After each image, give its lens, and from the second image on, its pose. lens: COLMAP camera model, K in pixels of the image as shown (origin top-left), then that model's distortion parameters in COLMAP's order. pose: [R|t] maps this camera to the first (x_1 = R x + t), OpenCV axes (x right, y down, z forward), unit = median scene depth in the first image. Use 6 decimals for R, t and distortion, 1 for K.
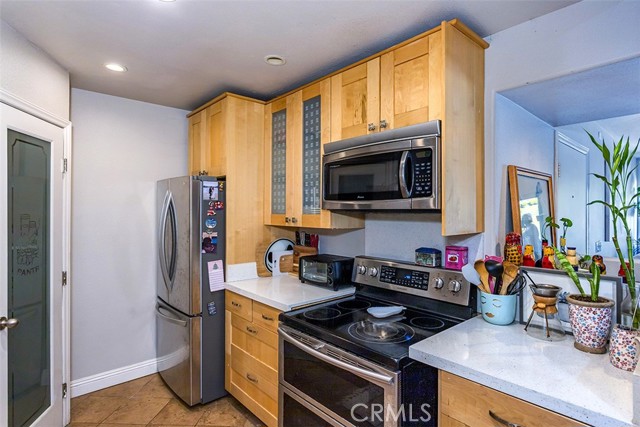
lens RADIAL K [[337.9, 0, 319.9], [0, 337.9, 211.3], [0, 0, 1]] dist [0.000274, -0.000056]
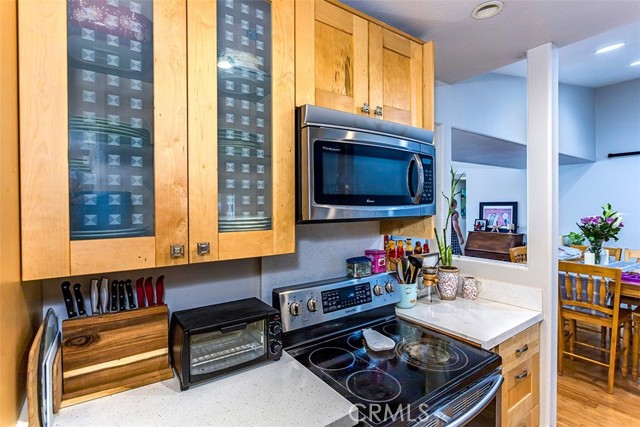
lens RADIAL K [[337.9, 0, 320.2], [0, 337.9, 213.9], [0, 0, 1]] dist [0.000274, -0.000056]
pose [[0.080284, -0.021968, 0.996530, -0.622681], [0.010539, 0.999720, 0.021190, -0.031012], [-0.996716, 0.008801, 0.080493, 1.057269]]
